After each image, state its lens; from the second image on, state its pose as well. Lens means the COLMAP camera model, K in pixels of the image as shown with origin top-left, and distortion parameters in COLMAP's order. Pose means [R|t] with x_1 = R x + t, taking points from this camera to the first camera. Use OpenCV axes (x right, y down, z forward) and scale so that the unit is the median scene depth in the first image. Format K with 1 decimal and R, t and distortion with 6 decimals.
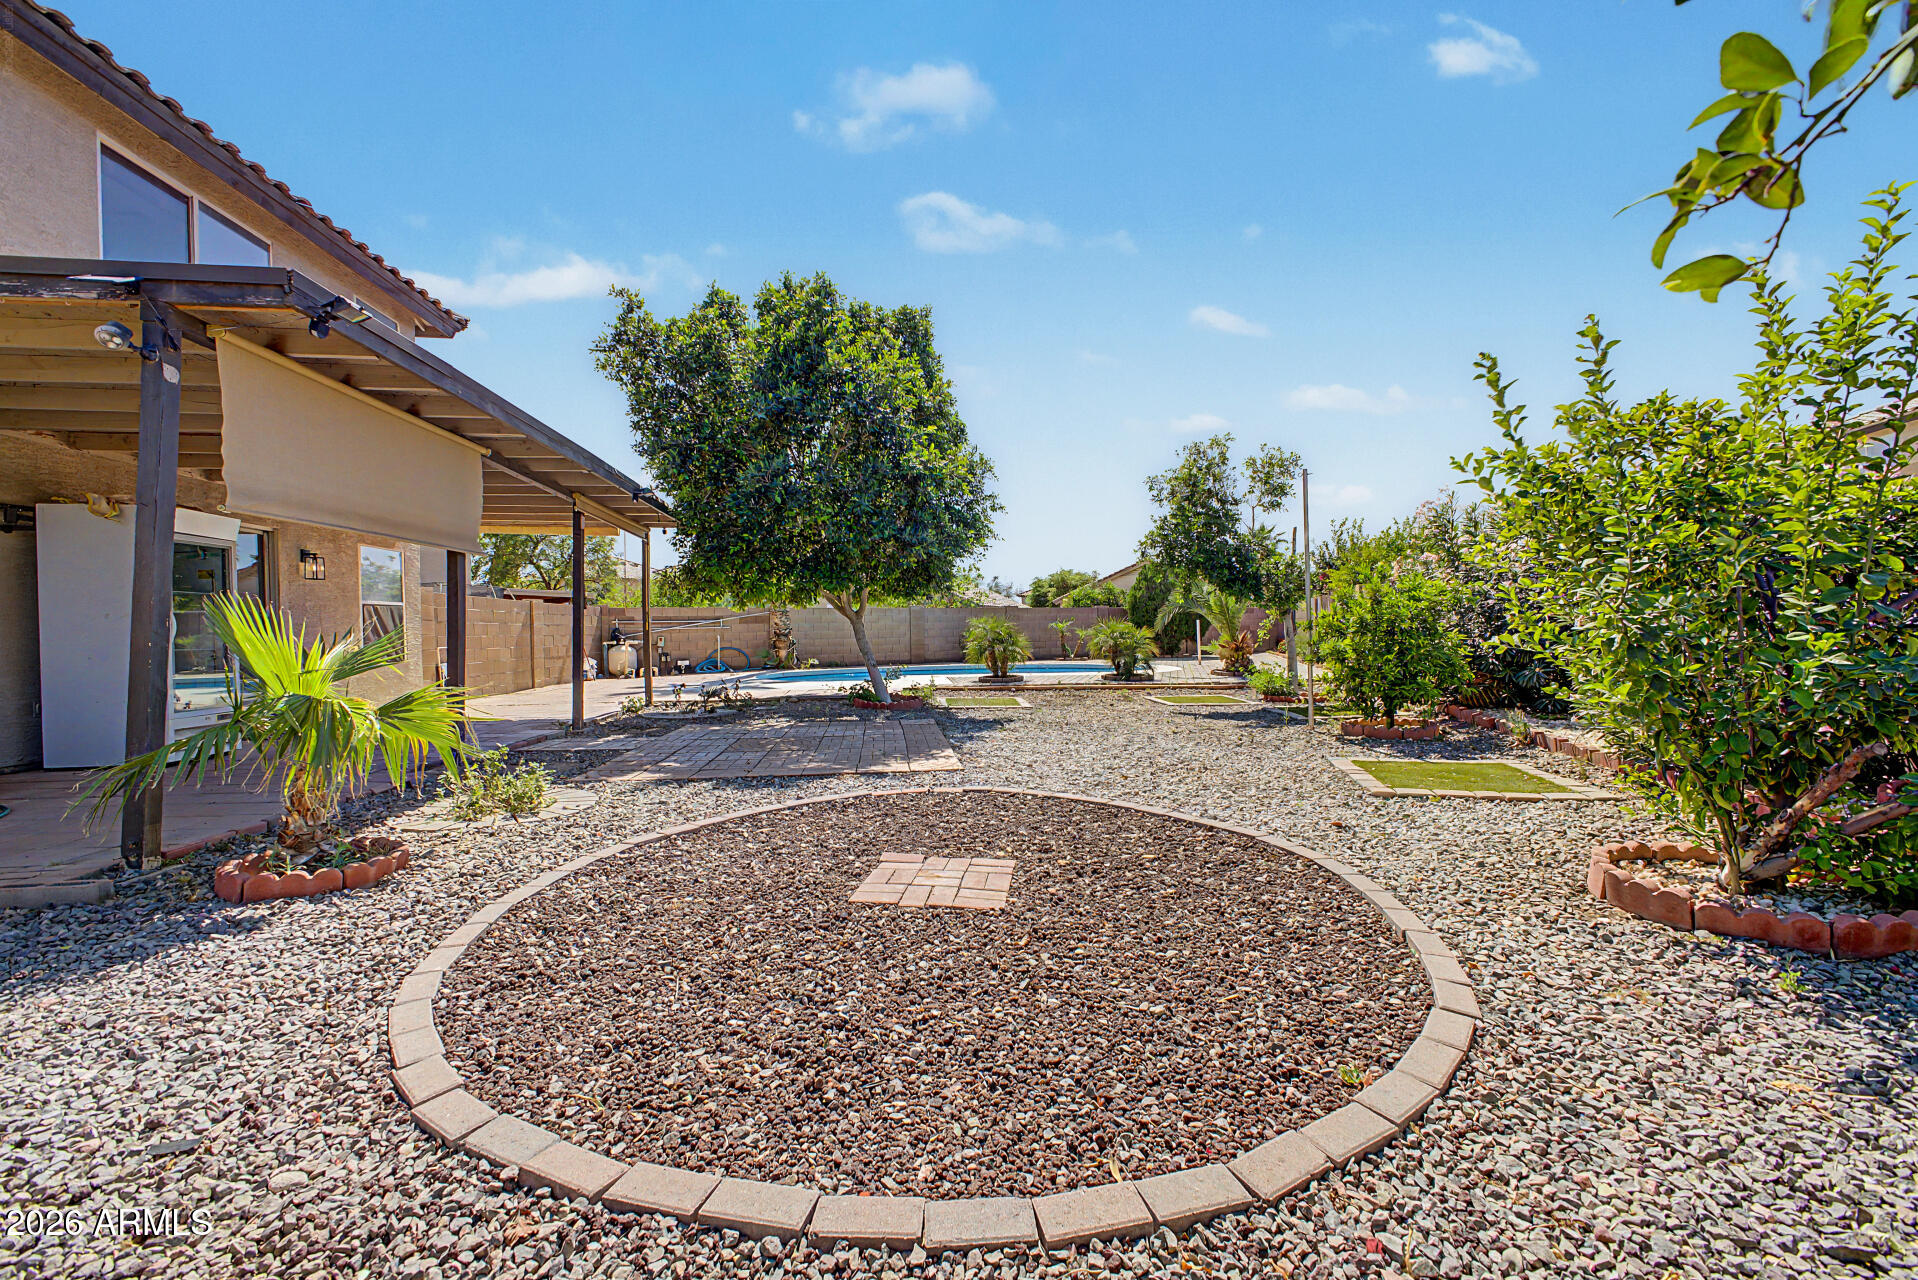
lens RADIAL K [[761.5, 0, 934.8], [0, 761.5, 635.9], [0, 0, 1]] dist [0.000339, -0.000060]
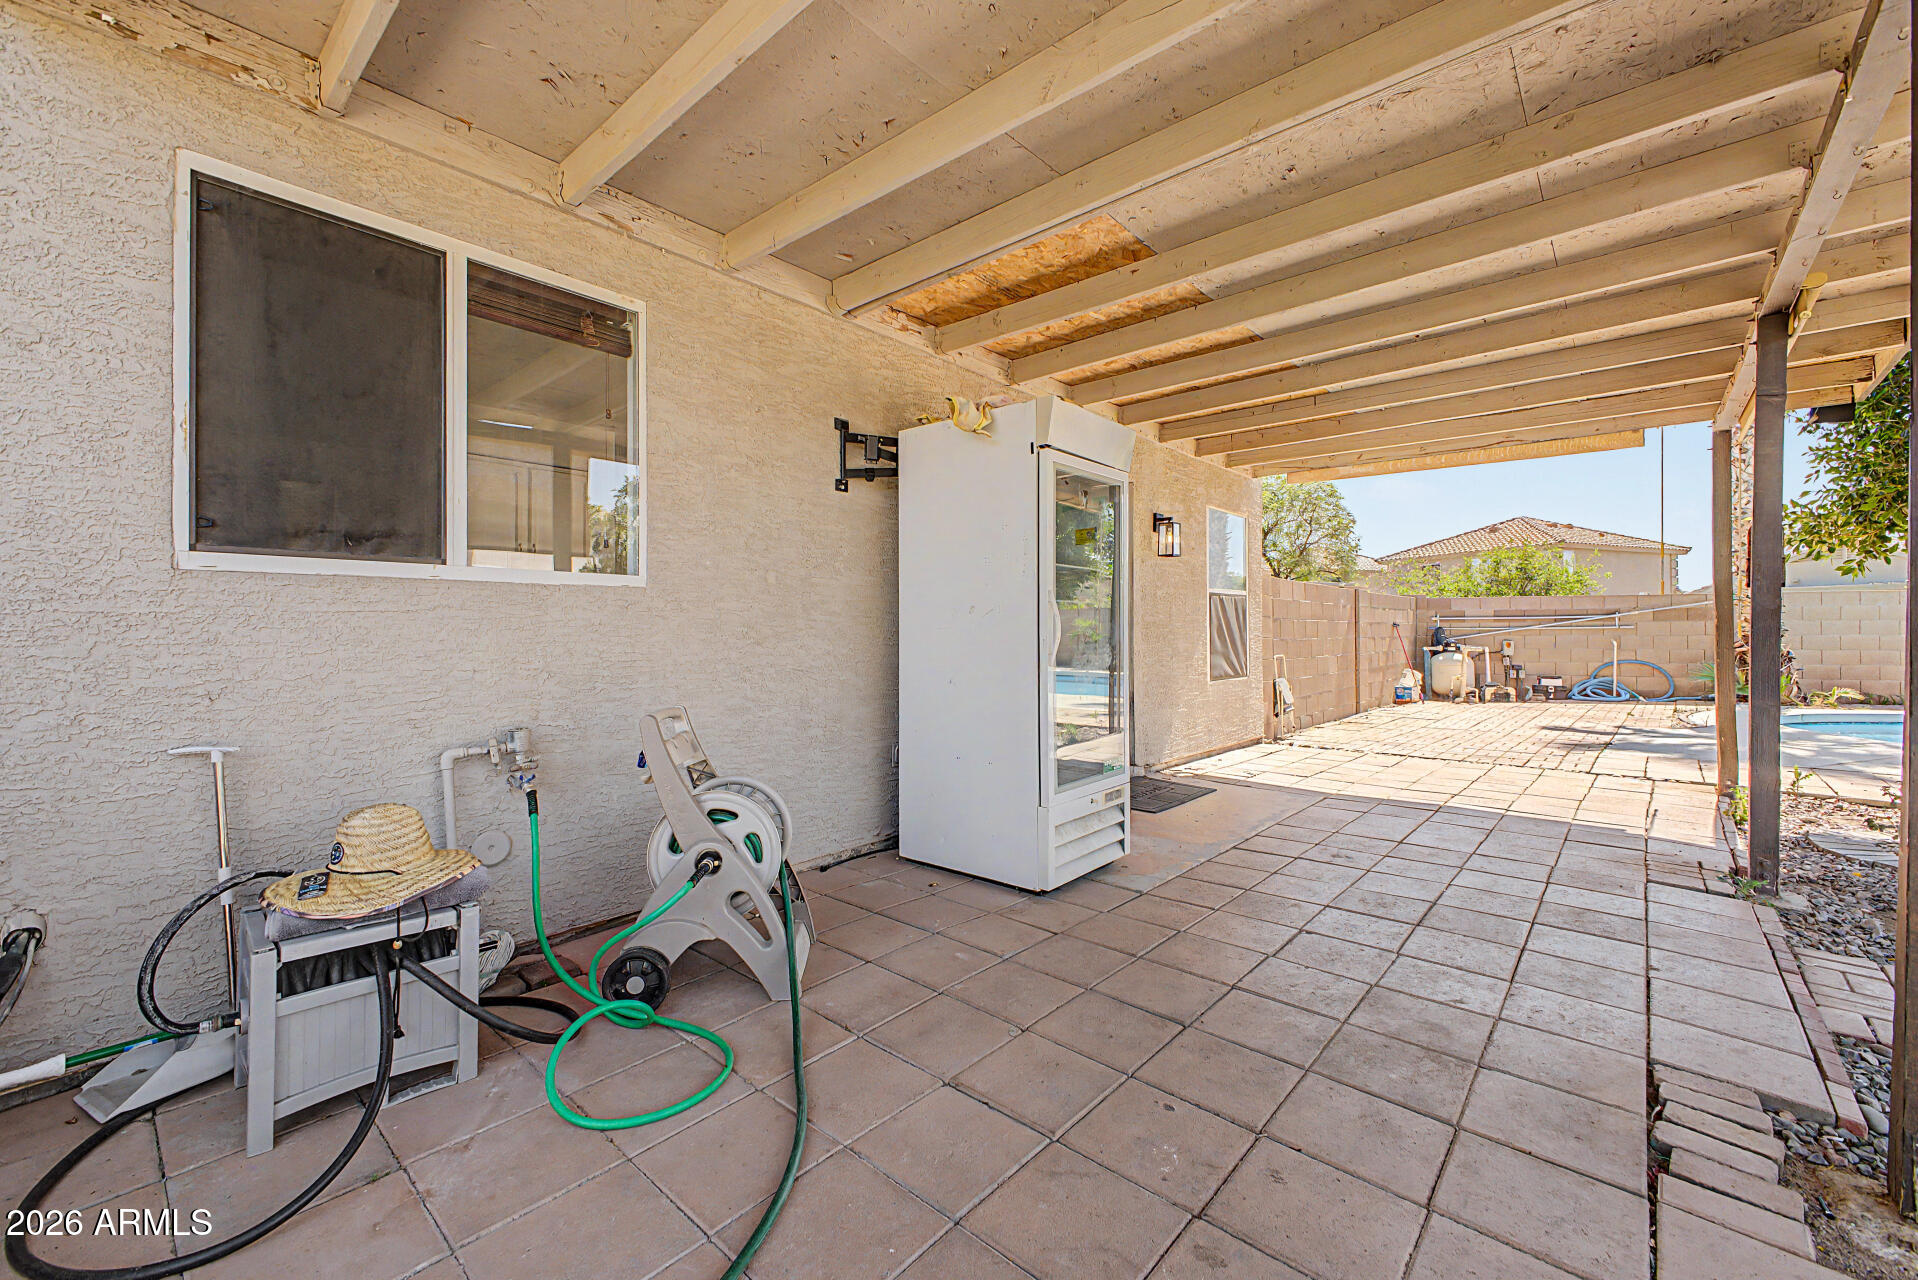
lens RADIAL K [[761.5, 0, 934.8], [0, 761.5, 635.9], [0, 0, 1]] dist [0.000339, -0.000060]
pose [[0.688109, 0.011754, -0.725512, -0.473393], [-0.009159, 0.999930, 0.007513, -0.008204], [0.725550, 0.001475, 0.688168, 0.397973]]
